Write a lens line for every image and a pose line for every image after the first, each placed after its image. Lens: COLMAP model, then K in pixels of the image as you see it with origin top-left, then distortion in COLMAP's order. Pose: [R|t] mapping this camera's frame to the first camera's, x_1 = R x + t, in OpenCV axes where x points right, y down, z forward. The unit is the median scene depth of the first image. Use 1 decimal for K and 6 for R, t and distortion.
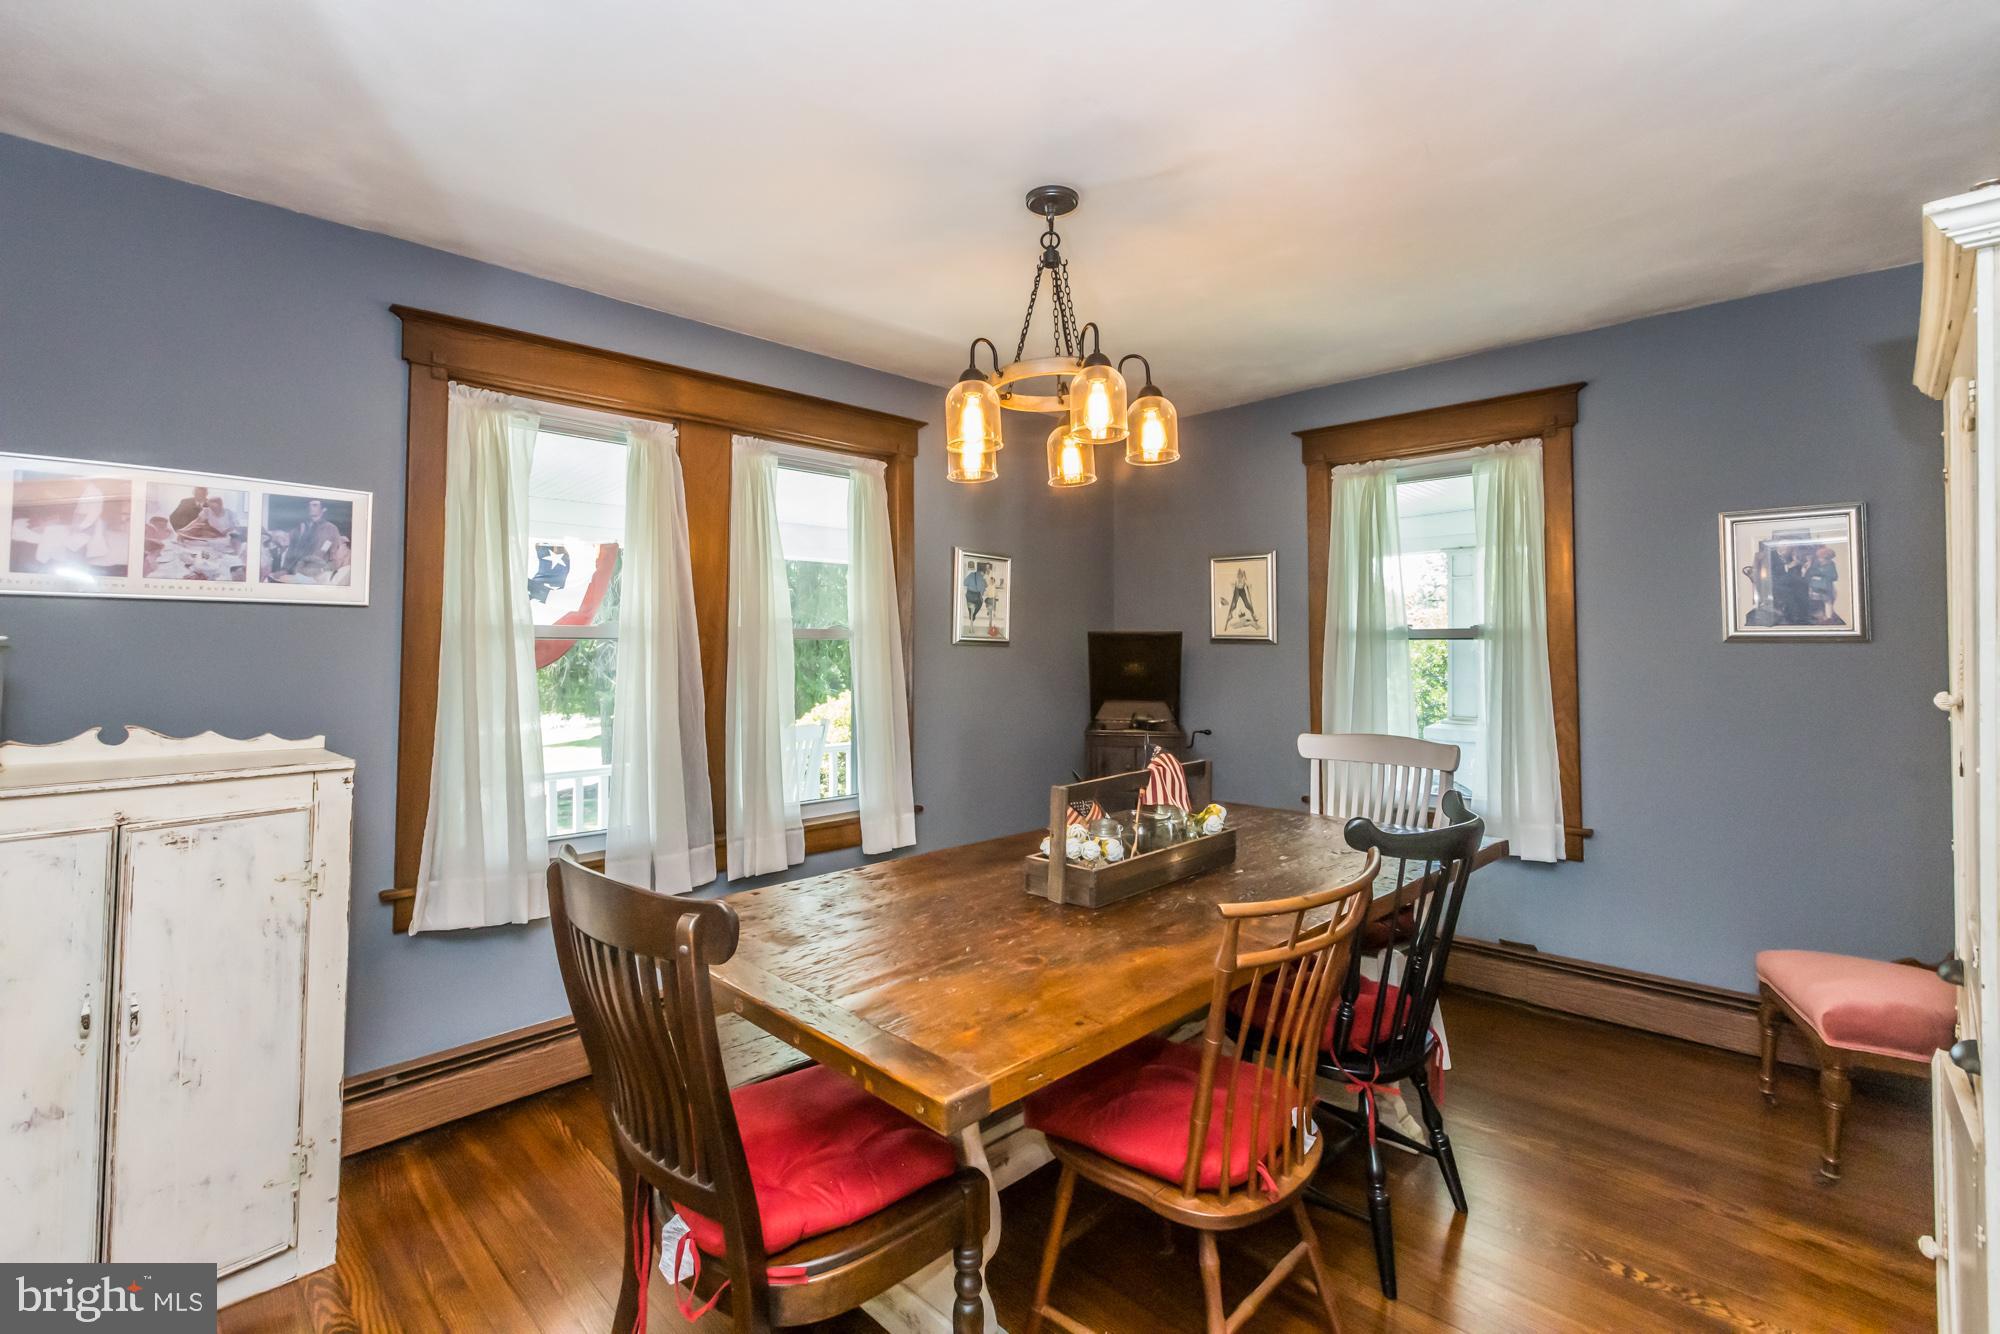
lens RADIAL K [[887.0, 0, 935.2], [0, 887.0, 621.3], [0, 0, 1]] dist [0.005564, 0.000065]
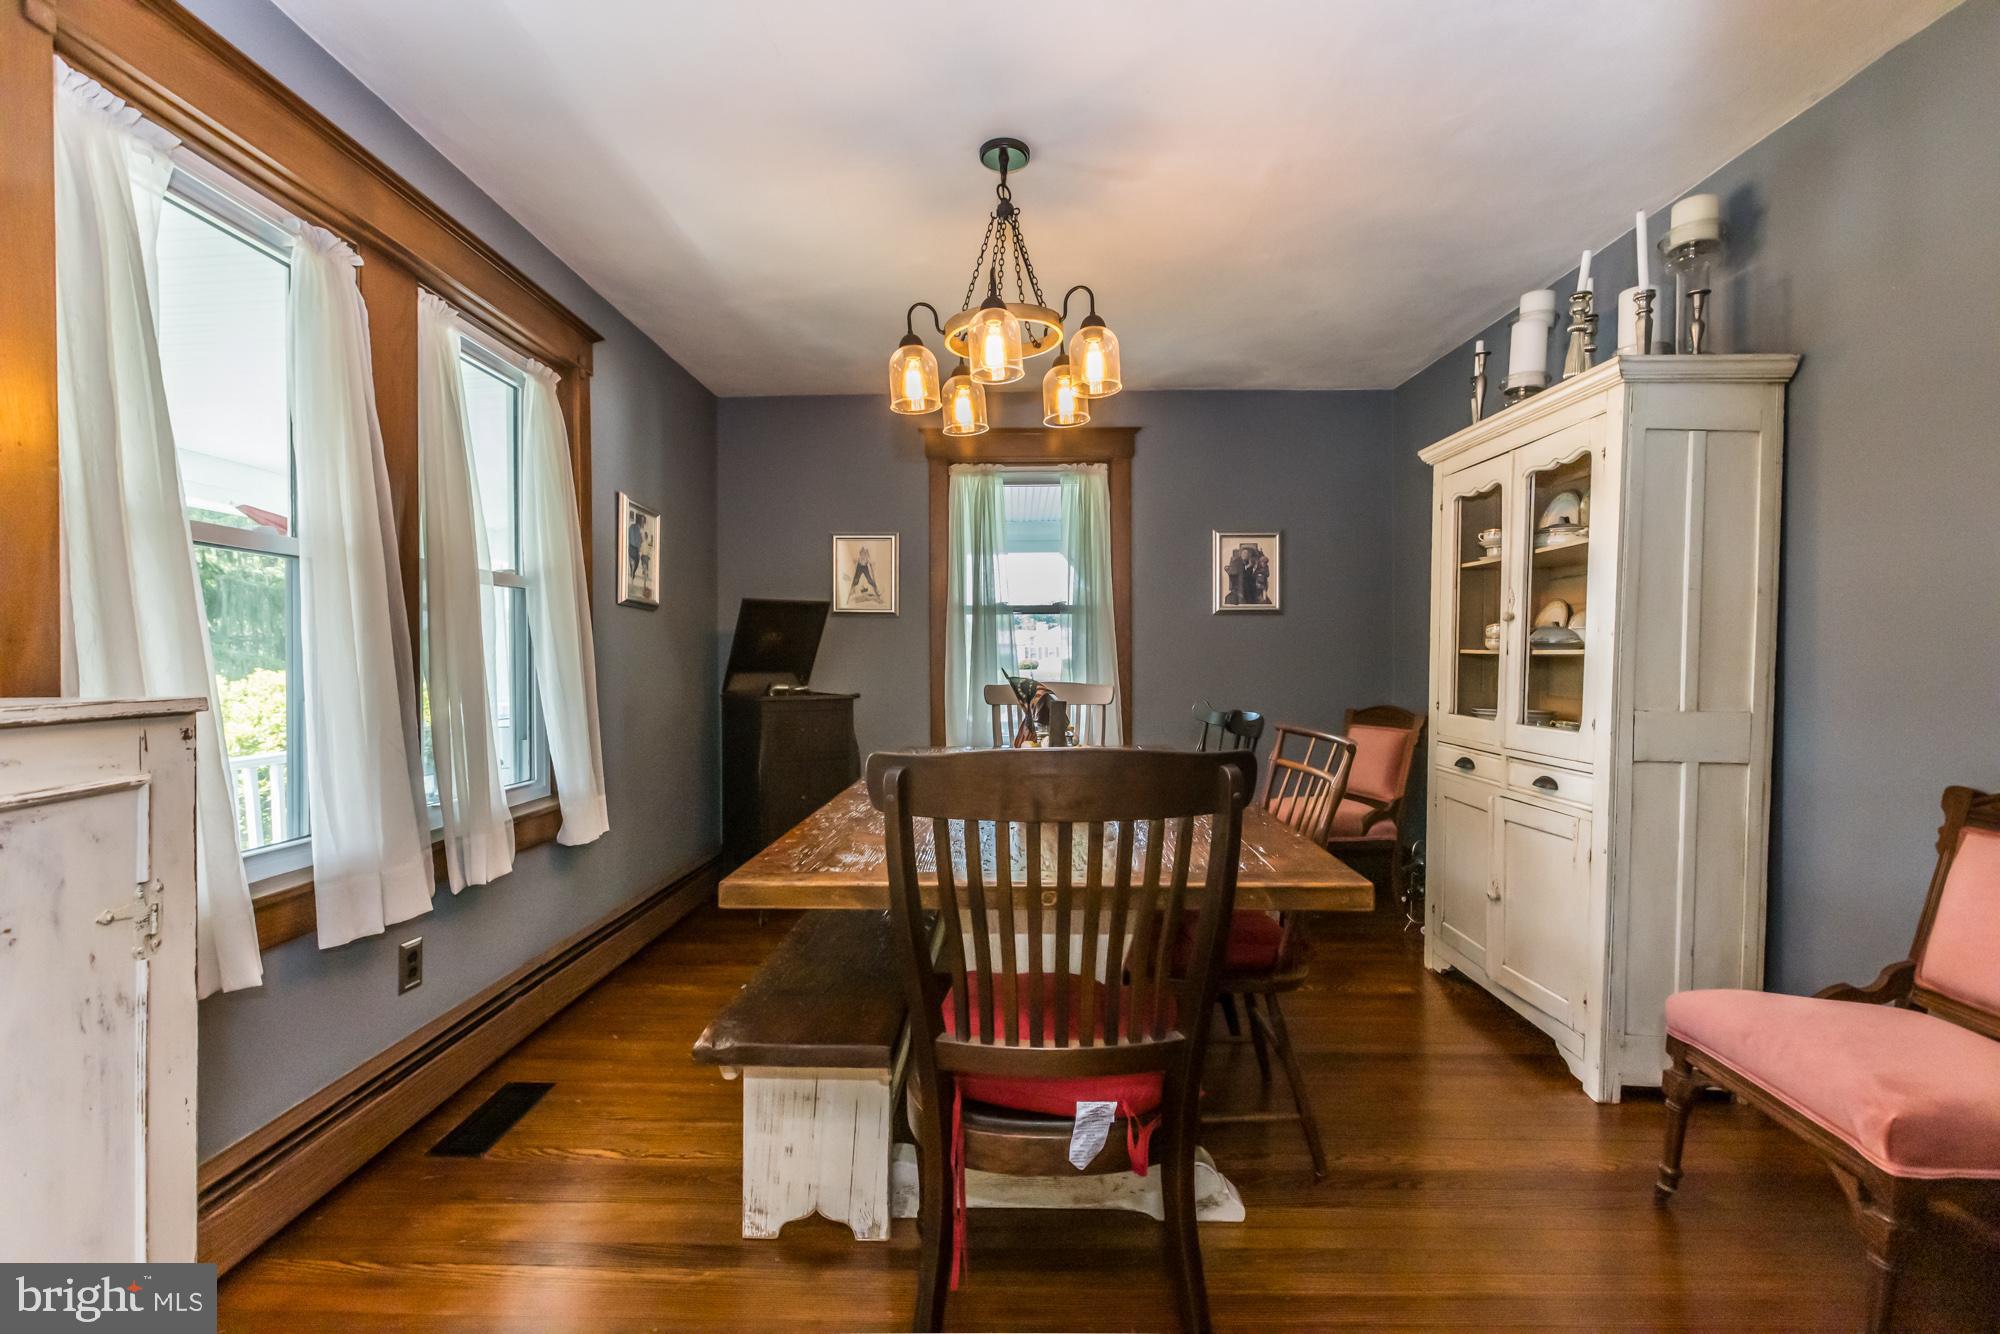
lens RADIAL K [[887.0, 0, 978.4], [0, 887.0, 670.9], [0, 0, 1]] dist [0.005564, 0.000065]
pose [[0.722394, -0.010029, 0.691409, -0.358998], [-0.022394, 0.999031, 0.037888, 0.055947], [-0.691119, -0.042853, 0.721469, 0.137133]]
